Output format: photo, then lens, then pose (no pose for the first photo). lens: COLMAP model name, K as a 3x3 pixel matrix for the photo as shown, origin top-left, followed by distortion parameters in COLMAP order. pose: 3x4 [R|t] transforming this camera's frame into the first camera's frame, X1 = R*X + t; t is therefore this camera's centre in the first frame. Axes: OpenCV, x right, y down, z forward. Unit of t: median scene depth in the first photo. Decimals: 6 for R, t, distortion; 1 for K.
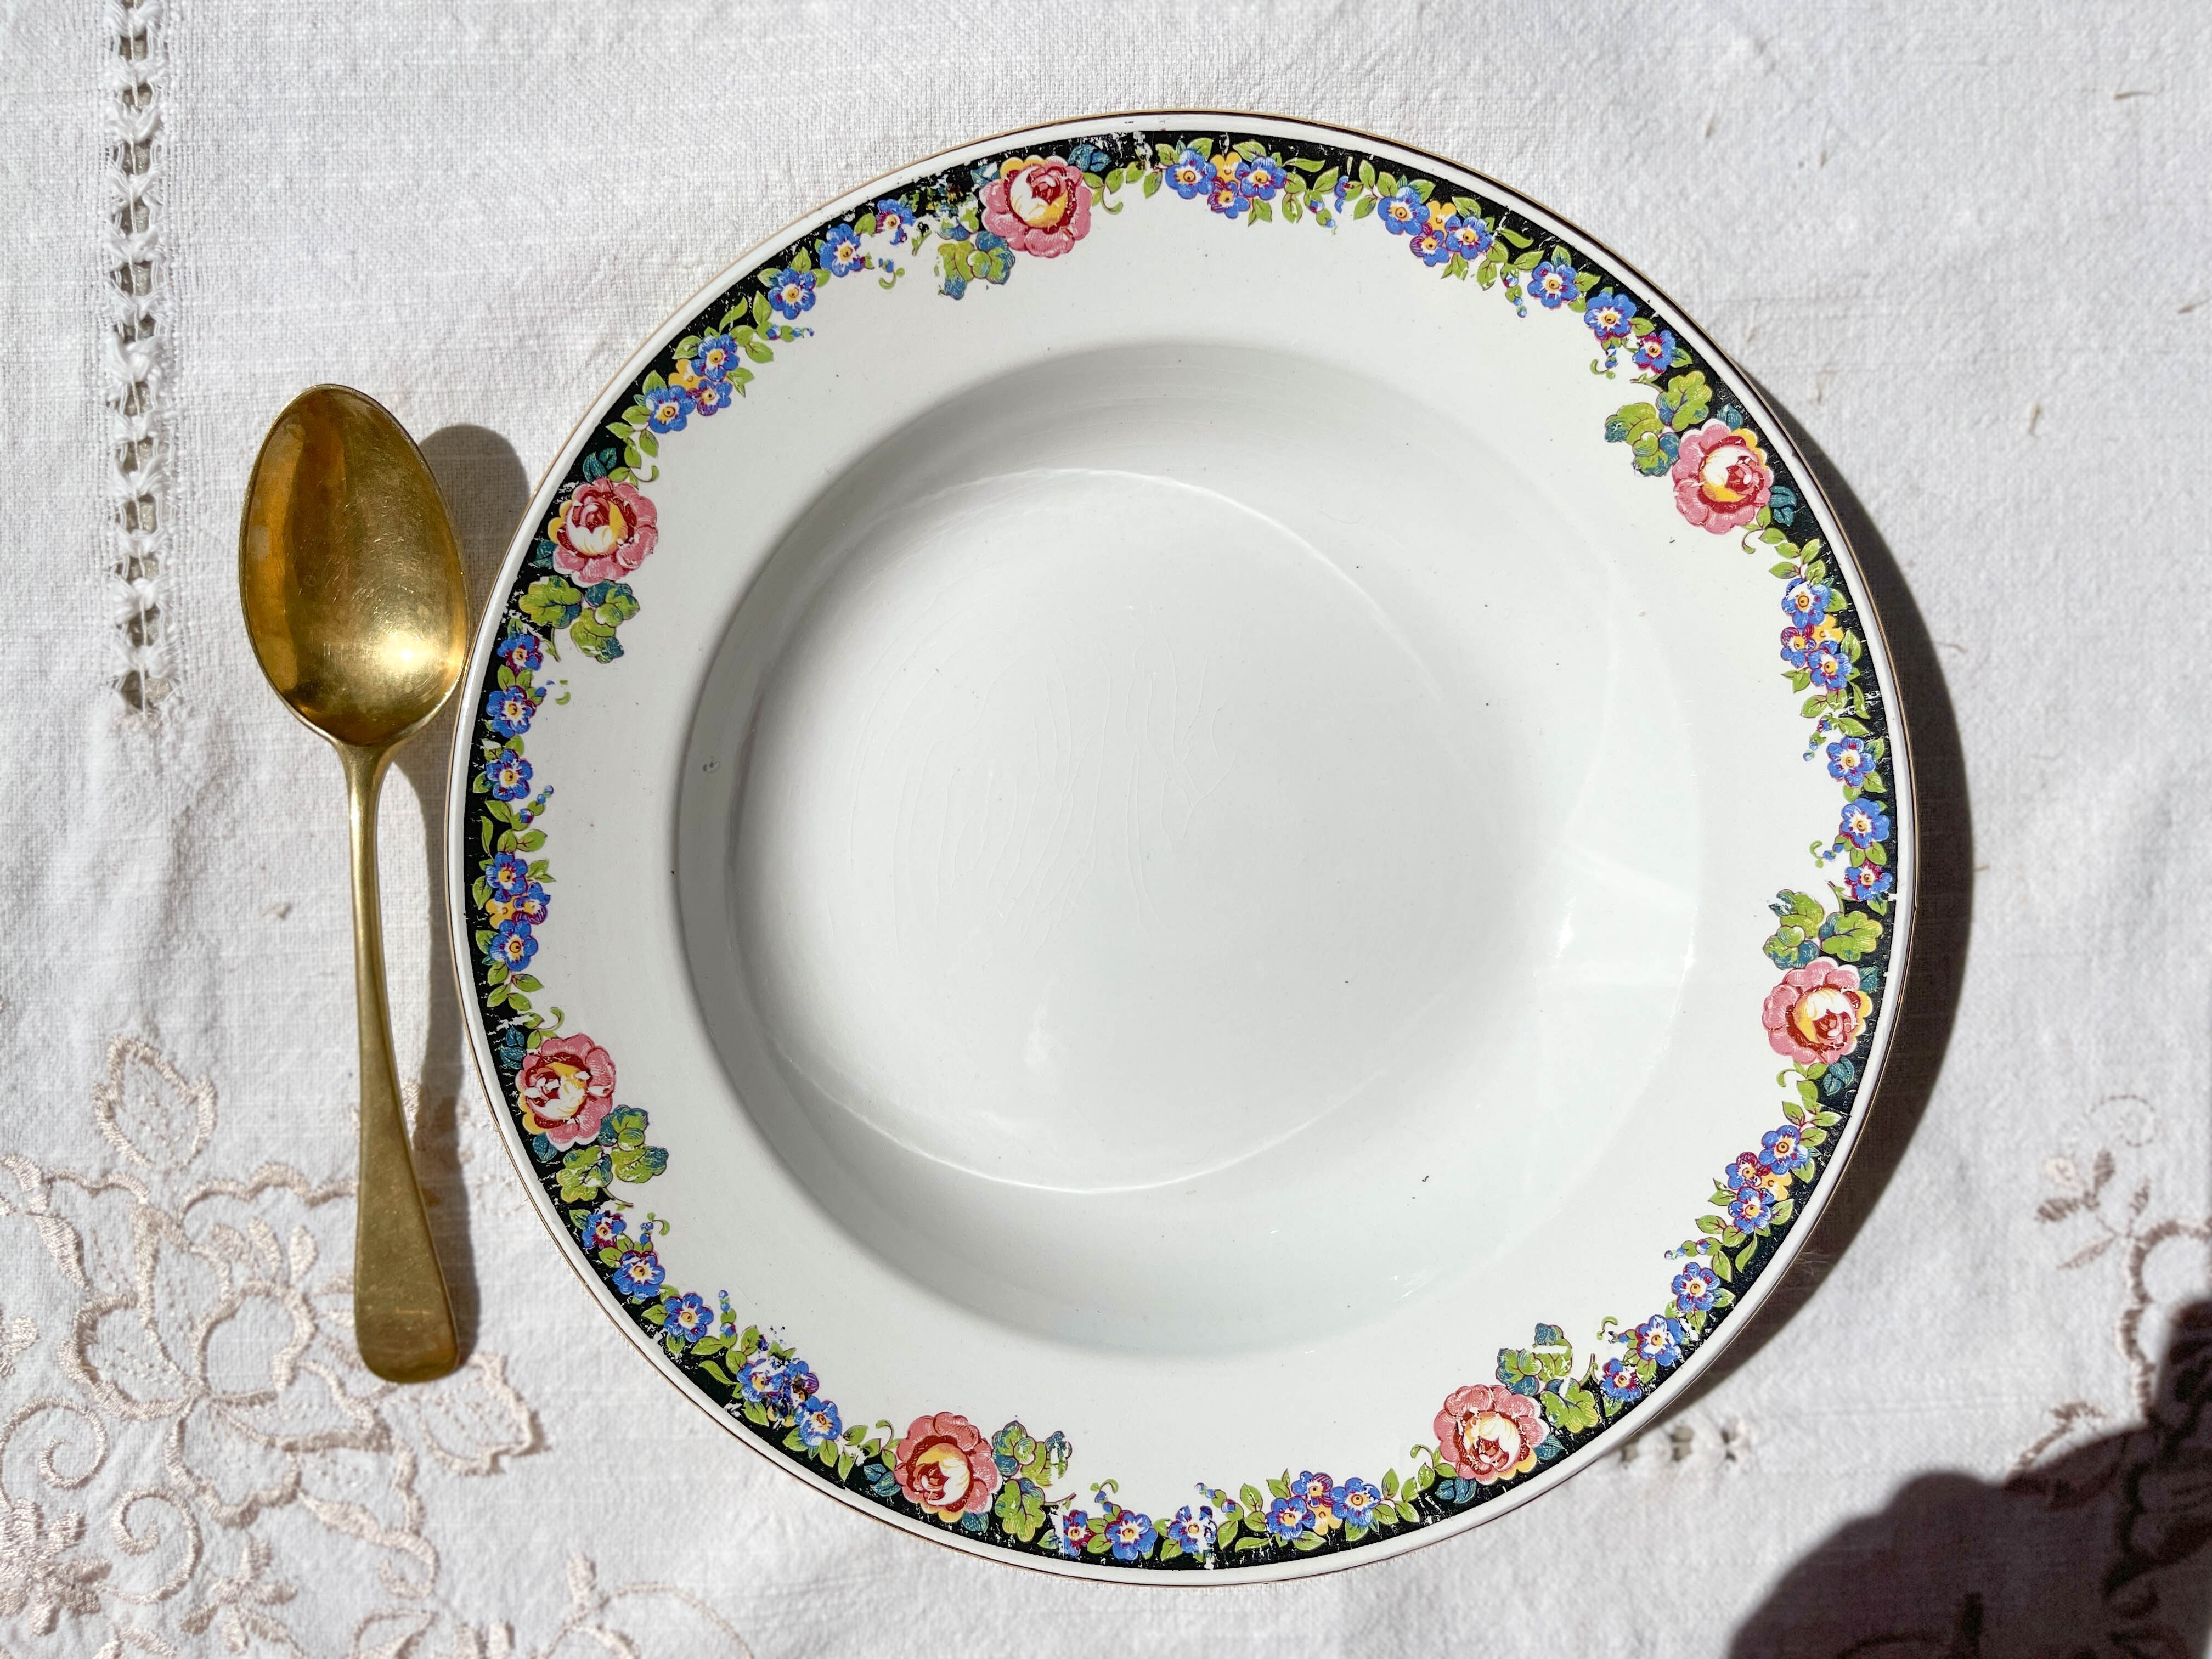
lens RADIAL K [[1717.7, 0, 1103.6], [0, 1717.7, 824.6], [0, 0, 1]] dist [0.038588, -0.078521]
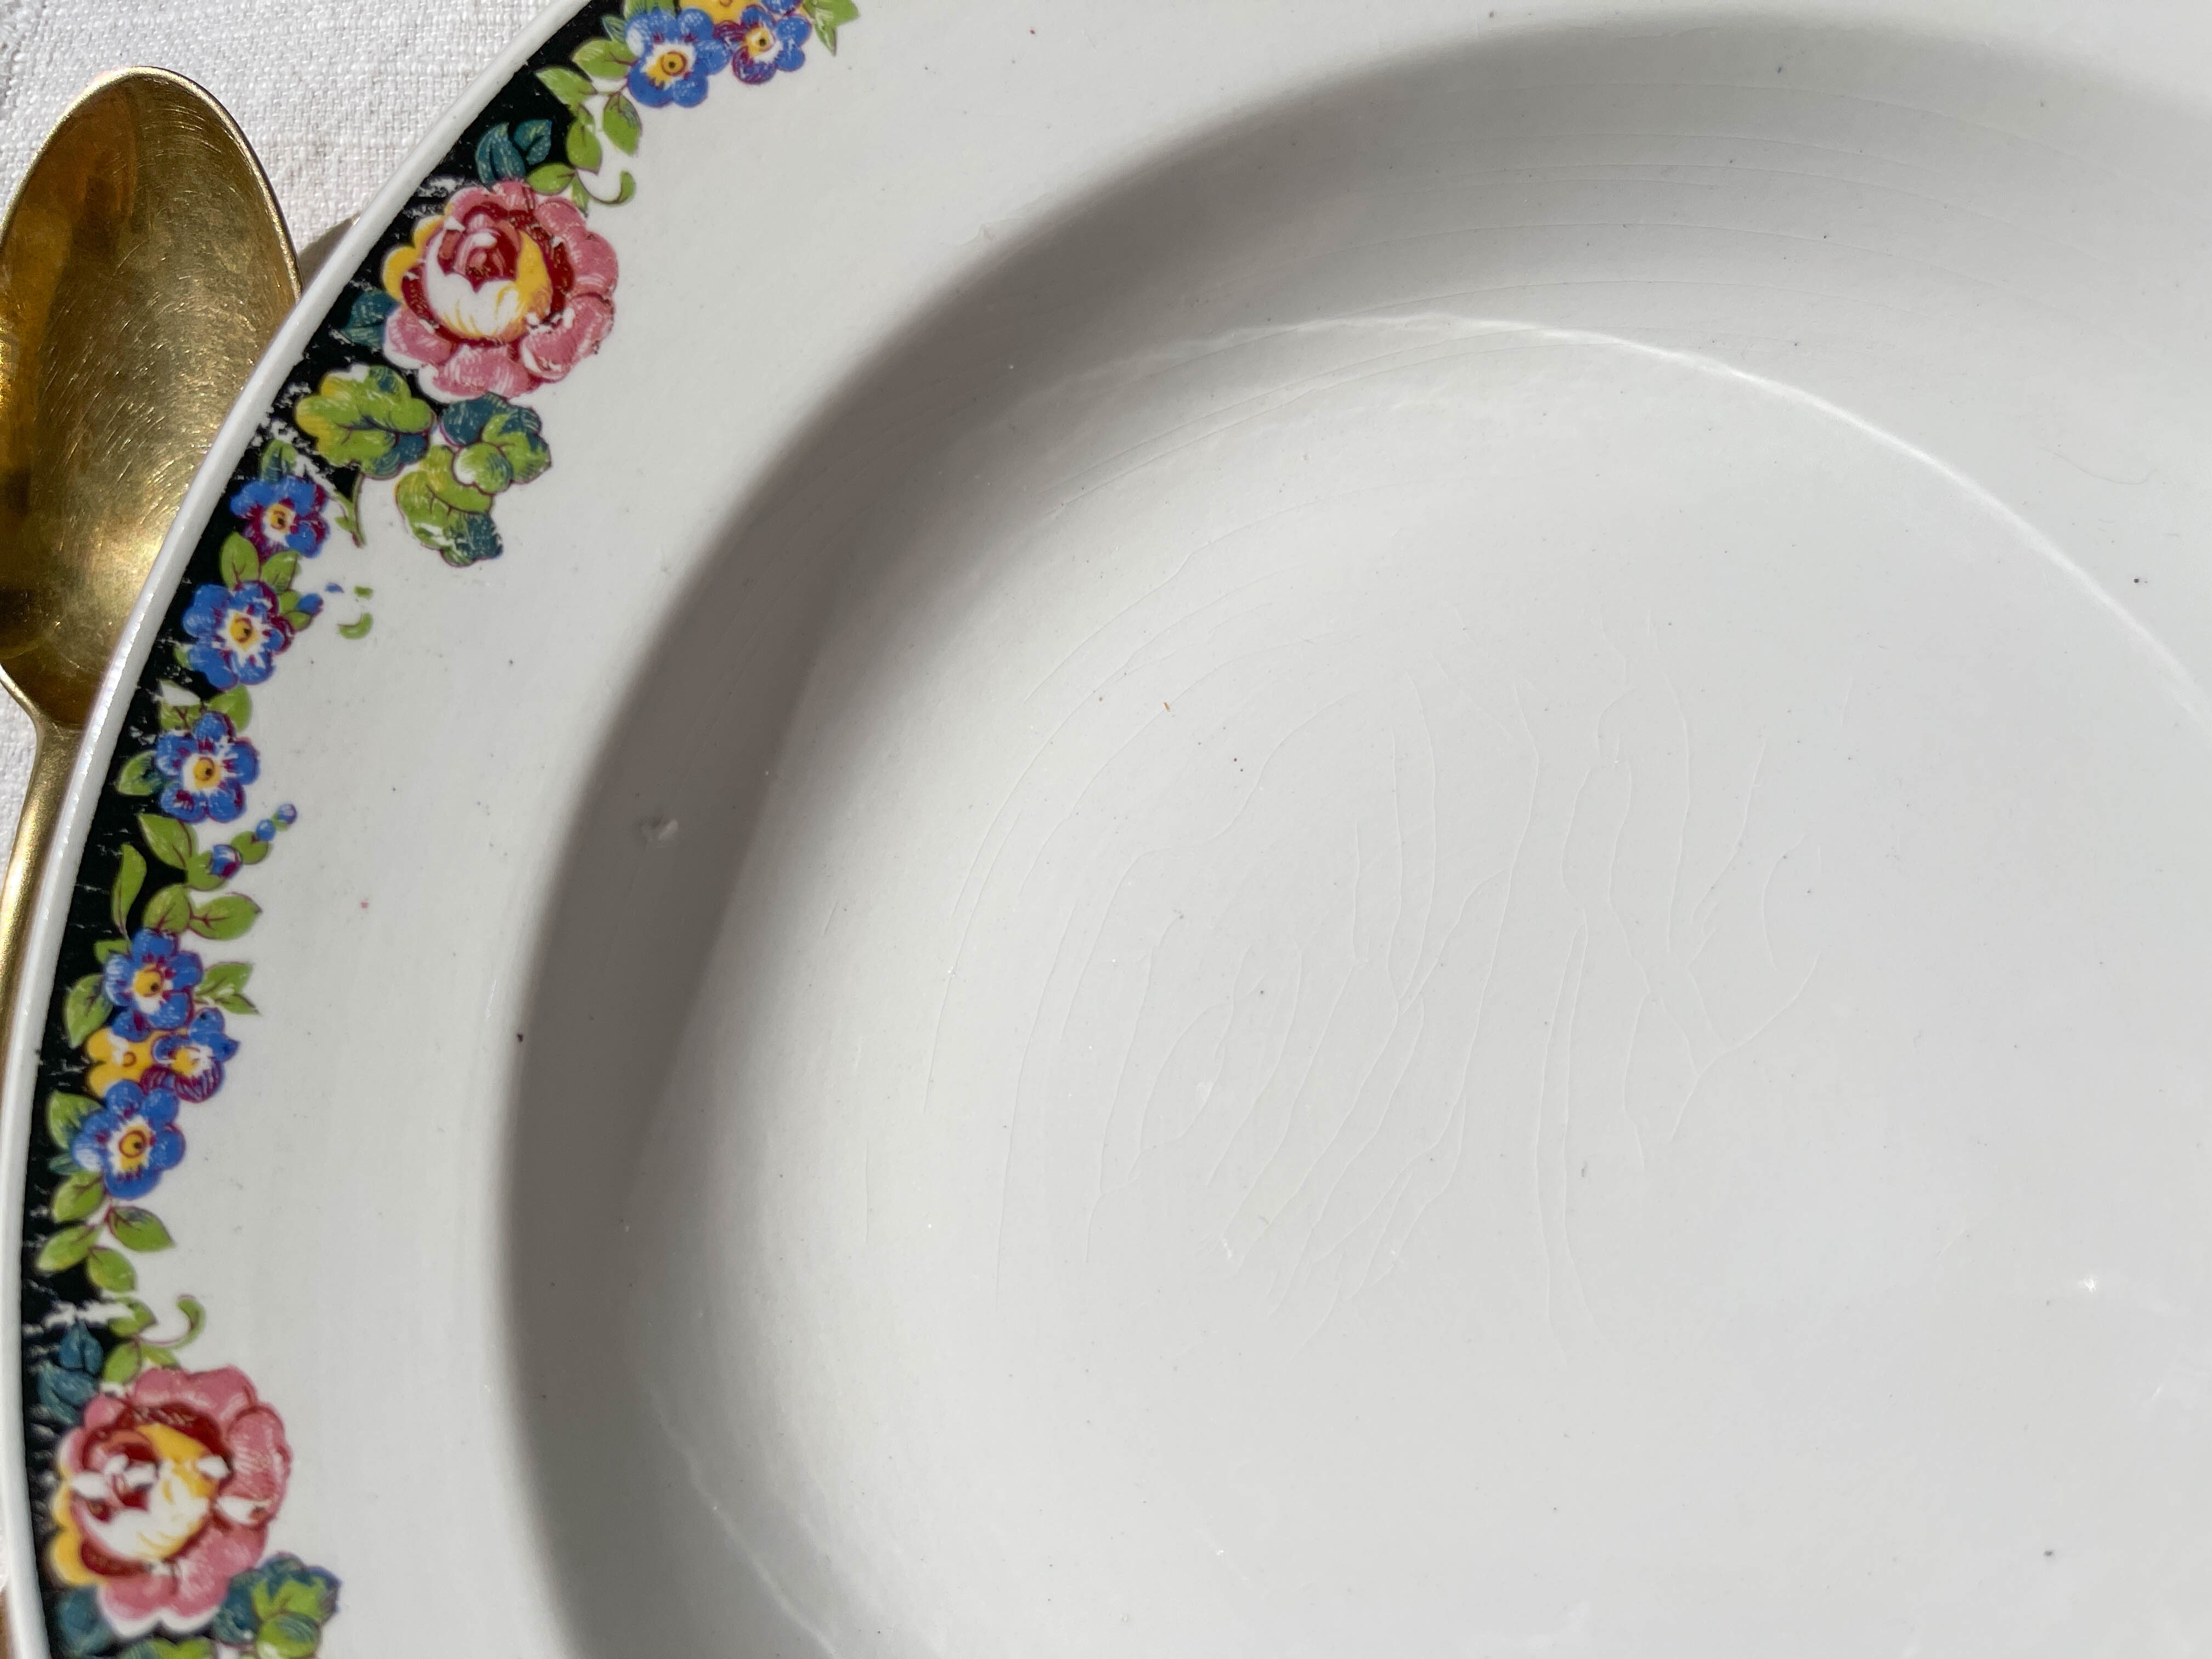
lens RADIAL K [[1717.7, 0, 1121.7], [0, 1717.7, 846.4], [0, 0, 1]] dist [0.038588, -0.078521]
pose [[0.974261, 0.115010, -0.193875, -0.013765], [-0.149593, 0.973248, -0.174388, 0.035657], [0.168632, 0.198902, 0.965402, 0.597856]]
